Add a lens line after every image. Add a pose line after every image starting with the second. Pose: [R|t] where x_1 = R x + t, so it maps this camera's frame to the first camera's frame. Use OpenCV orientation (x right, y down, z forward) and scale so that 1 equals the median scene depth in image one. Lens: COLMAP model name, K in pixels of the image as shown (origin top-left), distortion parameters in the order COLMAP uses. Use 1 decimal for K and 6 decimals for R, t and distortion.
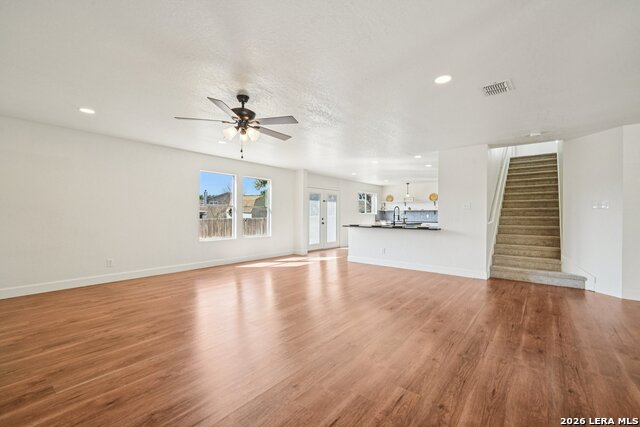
lens RADIAL K [[276.4, 0, 320.0], [0, 276.4, 213.5], [0, 0, 1]] dist [0.000817, 0.000224]
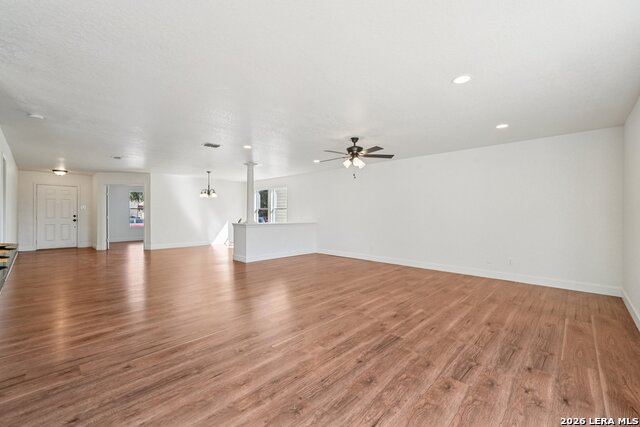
lens RADIAL K [[267.1, 0, 318.3], [0, 267.1, 216.3], [0, 0, 1]] dist [0.012167, -0.000030]
pose [[-0.996328, -0.010596, 0.084961, -0.068313], [-0.009992, 0.999922, 0.007542, 0.000229], [-0.085034, 0.006665, -0.996356, 0.818862]]
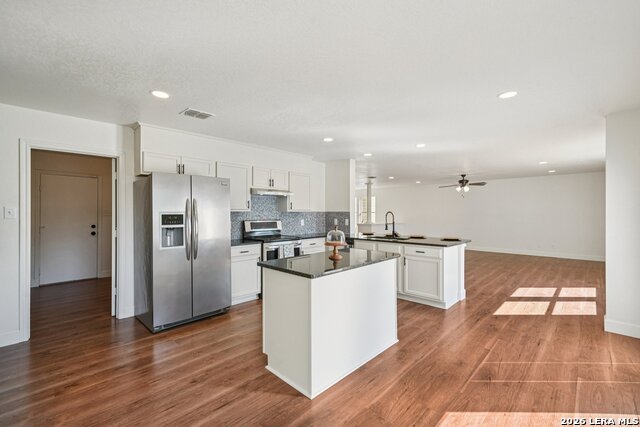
lens RADIAL K [[278.1, 0, 320.0], [0, 278.1, 213.5], [0, 0, 1]] dist [0.013965, 0.000043]
pose [[-0.995702, -0.003391, 0.092548, 0.280373], [-0.003229, 0.999993, 0.001904, -0.016006], [-0.092554, 0.001597, -0.995706, 1.254705]]
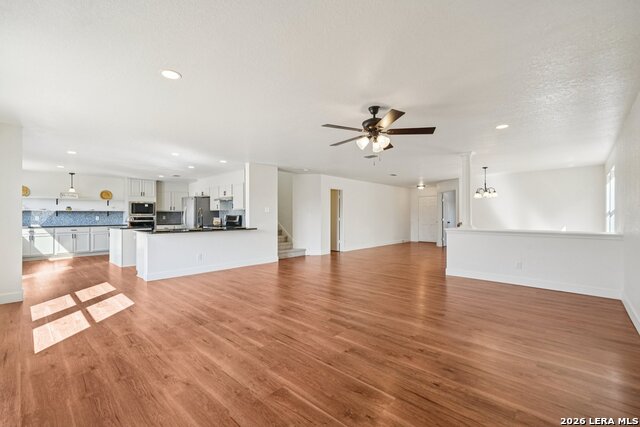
lens RADIAL K [[276.4, 0, 320.0], [0, 276.4, 213.5], [0, 0, 1]] dist [0.000817, 0.000224]
pose [[0.067006, 0.004060, 0.997744, -0.446644], [-0.001507, 0.999991, -0.003968, -0.002675], [-0.997751, -0.001238, 0.067012, 0.373511]]
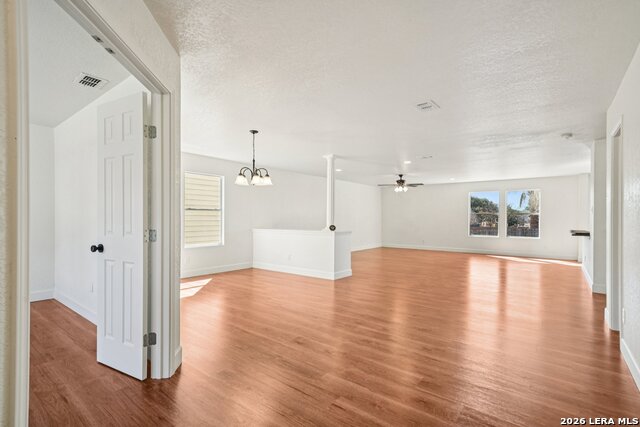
lens RADIAL K [[306.3, 0, 320.0], [0, 306.3, 213.5], [0, 0, 1]] dist [0.000102, -0.000036]
pose [[0.016331, -0.018496, -0.999696, 0.874696], [0.001215, 0.999829, -0.018479, 0.002806], [0.999866, -0.000913, 0.016351, 0.050217]]
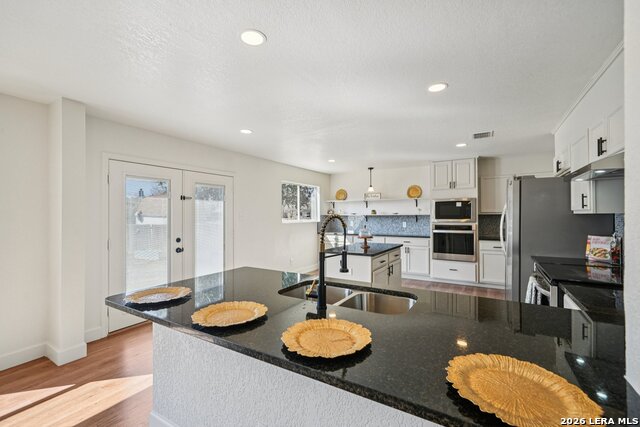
lens RADIAL K [[276.4, 0, 320.0], [0, 276.4, 213.5], [0, 0, 1]] dist [0.000817, 0.000224]
pose [[0.990705, -0.009137, 0.135722, 0.165193], [0.009410, 0.999955, -0.001374, -0.018512], [-0.135703, 0.002639, 0.990746, 0.548298]]
